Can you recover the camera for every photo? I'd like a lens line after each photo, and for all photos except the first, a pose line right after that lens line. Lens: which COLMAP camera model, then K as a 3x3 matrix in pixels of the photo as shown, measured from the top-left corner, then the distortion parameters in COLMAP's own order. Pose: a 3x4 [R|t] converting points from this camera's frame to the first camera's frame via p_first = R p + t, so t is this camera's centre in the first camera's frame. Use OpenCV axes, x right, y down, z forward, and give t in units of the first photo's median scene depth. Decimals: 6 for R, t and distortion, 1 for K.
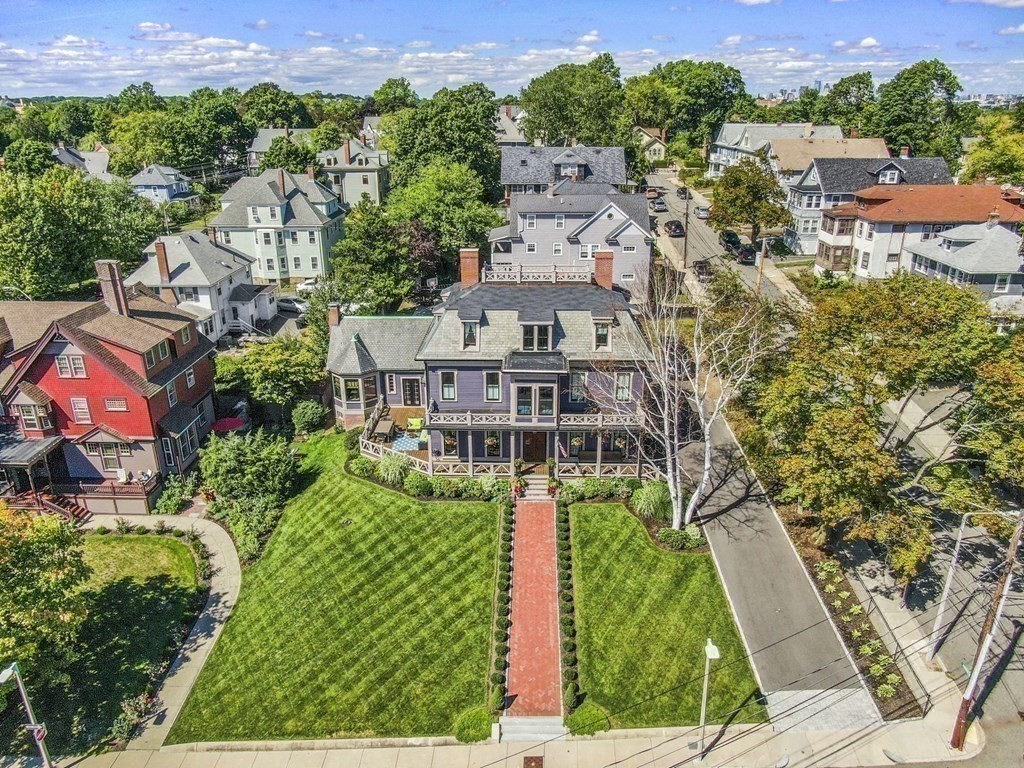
lens RADIAL K [[707.1, 0, 512.9], [0, 707.1, 385.4], [0, 0, 1]] dist [-0.012211, 0.002307]
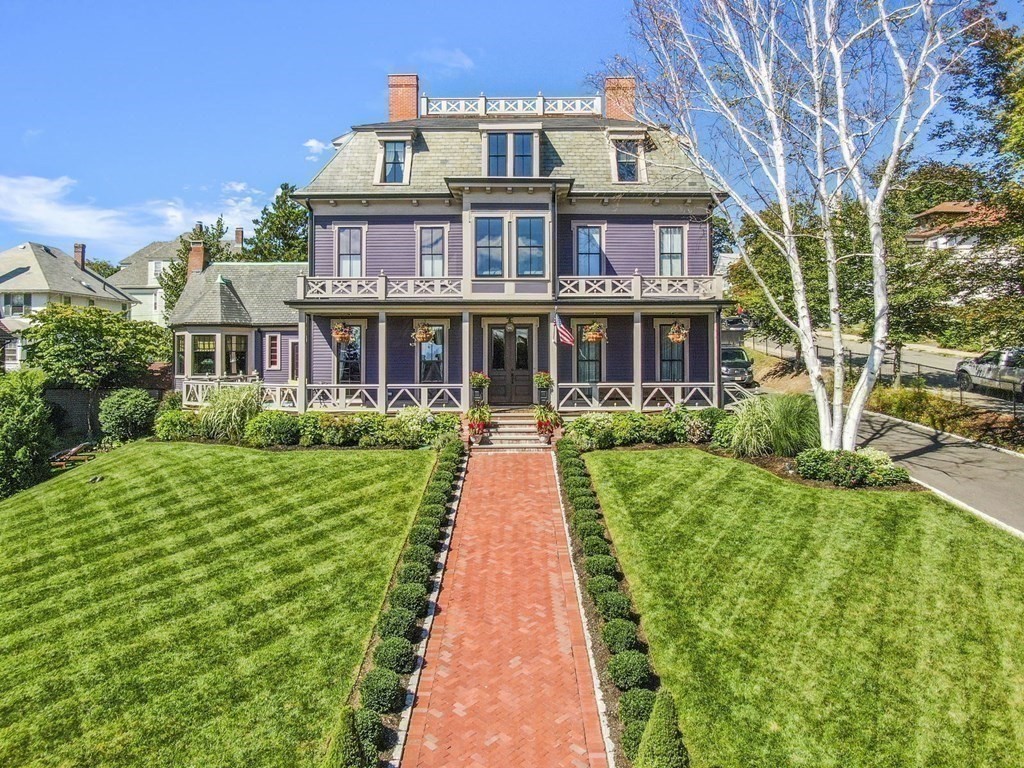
lens RADIAL K [[707.1, 0, 511.5], [0, 707.1, 381.7], [0, 0, 1]] dist [-0.012211, 0.002307]
pose [[0.999704, 0.001941, 0.024269, 0.019832], [0.007219, 0.928356, -0.371622, 0.299086], [-0.023251, 0.371687, 0.928067, 0.541782]]
